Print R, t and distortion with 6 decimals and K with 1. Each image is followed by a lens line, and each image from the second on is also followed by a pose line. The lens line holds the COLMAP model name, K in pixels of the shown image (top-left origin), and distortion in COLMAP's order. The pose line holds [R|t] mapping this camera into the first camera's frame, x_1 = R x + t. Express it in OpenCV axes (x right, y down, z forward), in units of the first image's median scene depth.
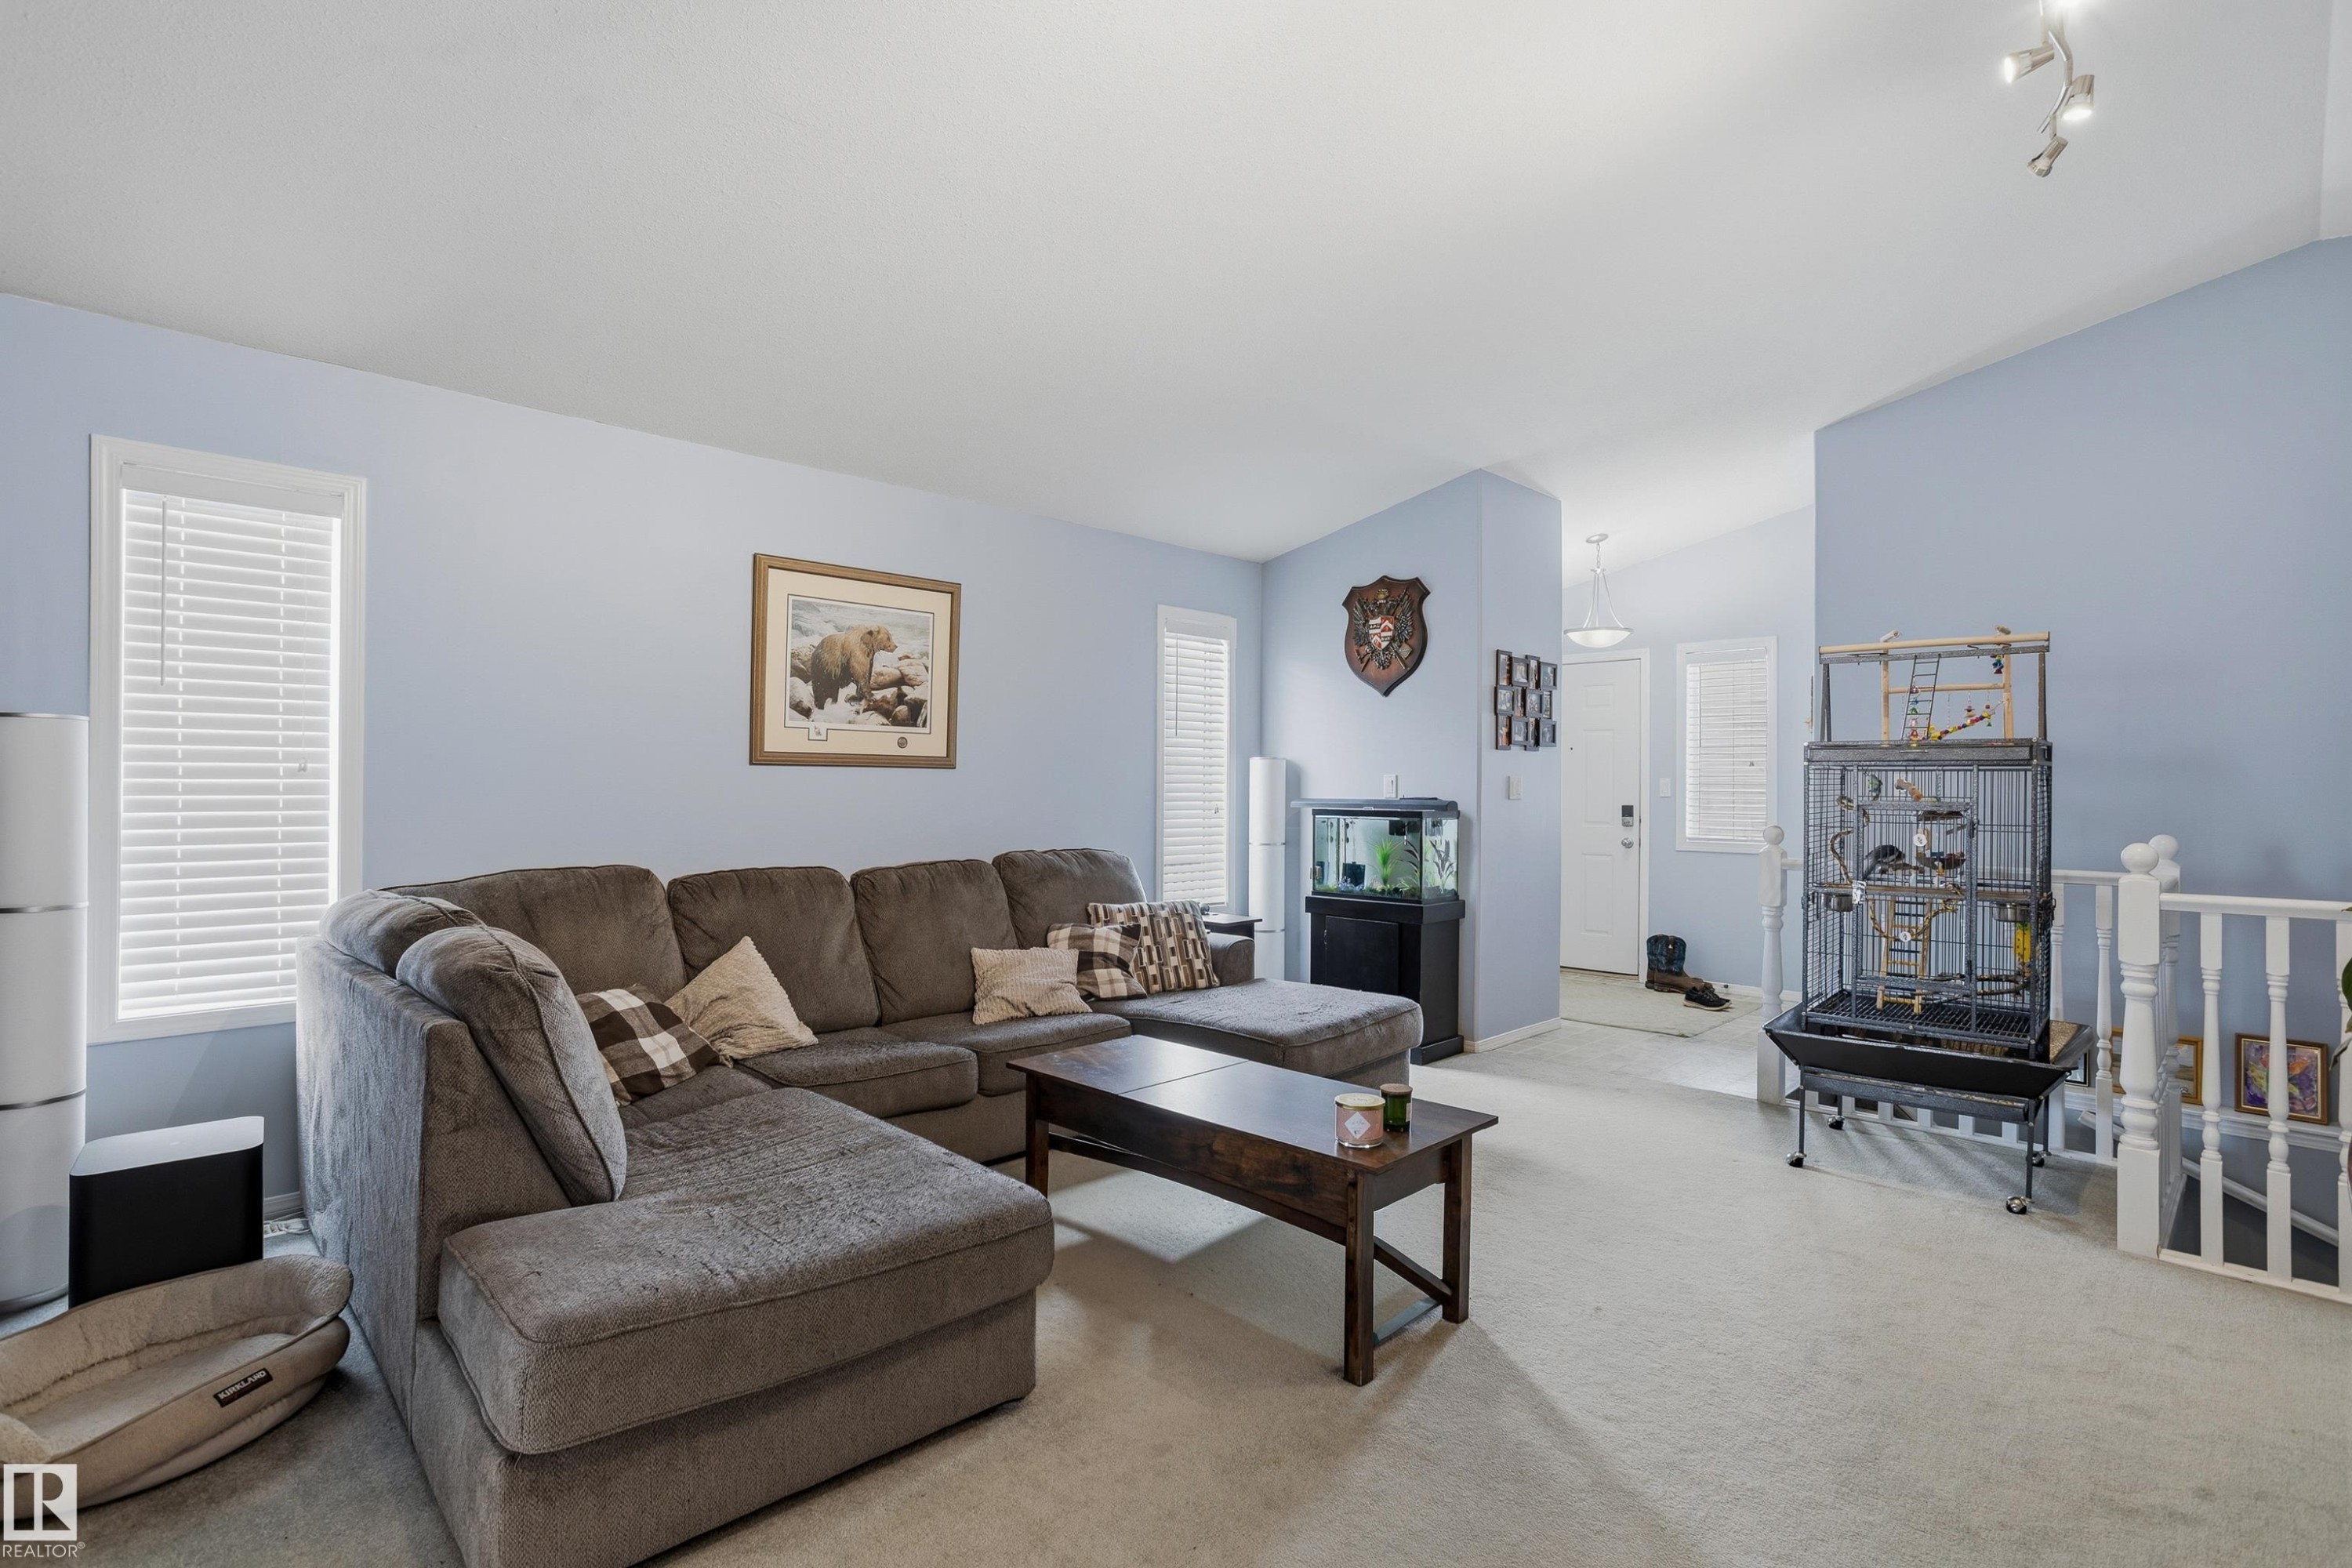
lens RADIAL K [[1138.5, 0, 1176.0], [0, 1138.5, 784.0], [0, 0, 1]] dist [-0.053955, 0.036201]
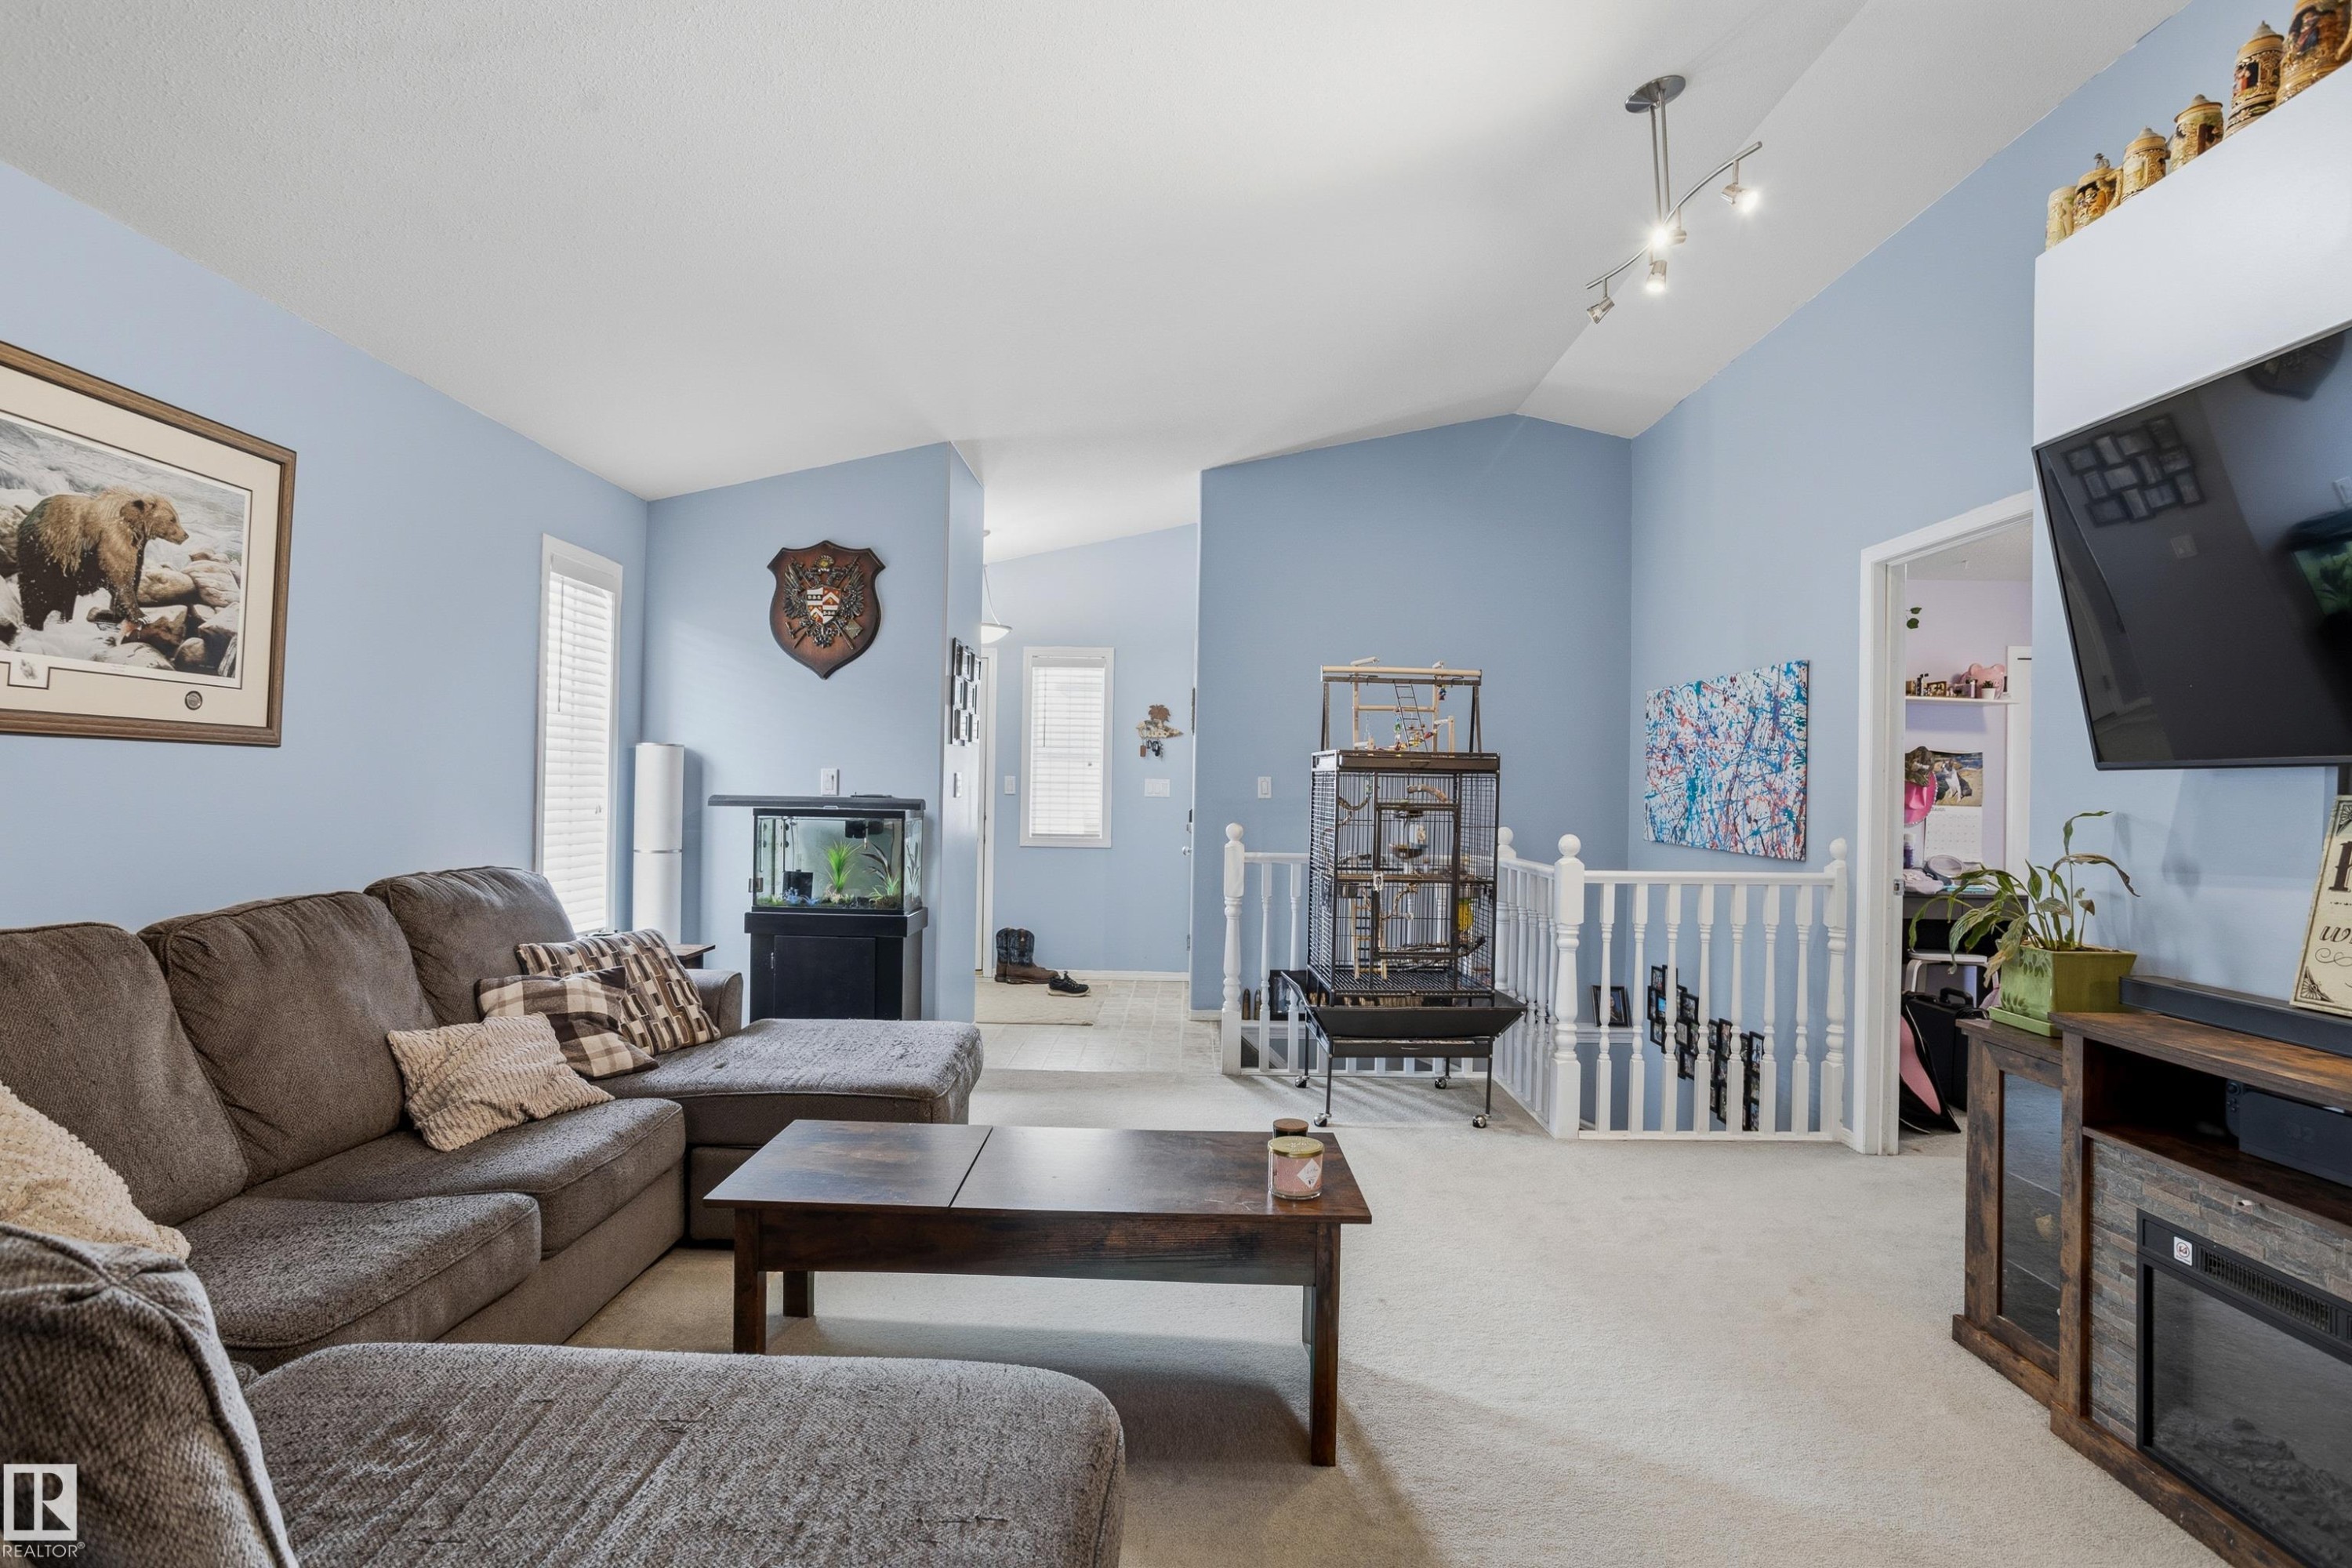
lens RADIAL K [[1138.5, 0, 1176.0], [0, 1138.5, 784.0], [0, 0, 1]] dist [-0.053955, 0.036201]
pose [[0.720026, 0.010115, 0.693873, -0.276586], [-0.014401, 0.999896, 0.000367, -0.000641], [-0.693798, -0.010257, 0.720097, 0.228488]]
